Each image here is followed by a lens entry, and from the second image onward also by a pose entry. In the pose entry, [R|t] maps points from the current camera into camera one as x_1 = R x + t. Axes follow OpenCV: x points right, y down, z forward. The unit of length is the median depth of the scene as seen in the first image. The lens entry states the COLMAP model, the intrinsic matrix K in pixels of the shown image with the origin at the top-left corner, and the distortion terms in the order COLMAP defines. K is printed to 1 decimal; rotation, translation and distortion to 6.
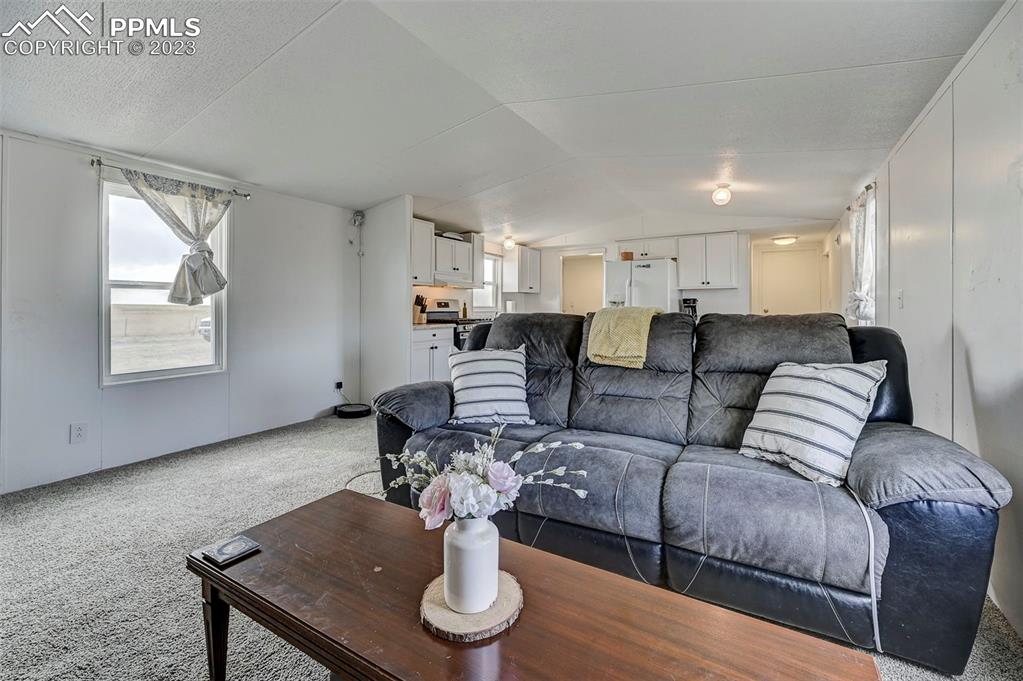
lens RADIAL K [[429.6, 0, 513.3], [0, 429.6, 308.7], [0, 0, 1]] dist [-0.000137, 0.000138]
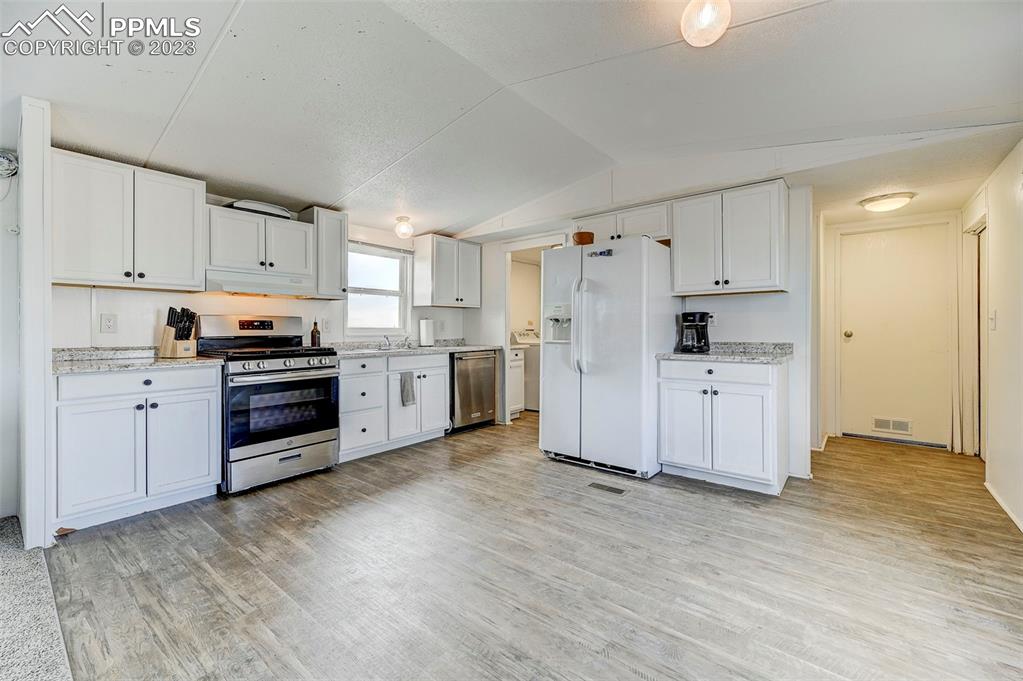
lens RADIAL K [[423.0, 0, 513.4], [0, 423.0, 329.2], [0, 0, 1]] dist [0.000242, -0.000068]
pose [[0.989233, -0.002026, -0.146334, 0.261263], [0.001666, 0.999995, -0.002579, -0.001009], [0.146338, 0.002307, 0.989232, 0.433030]]
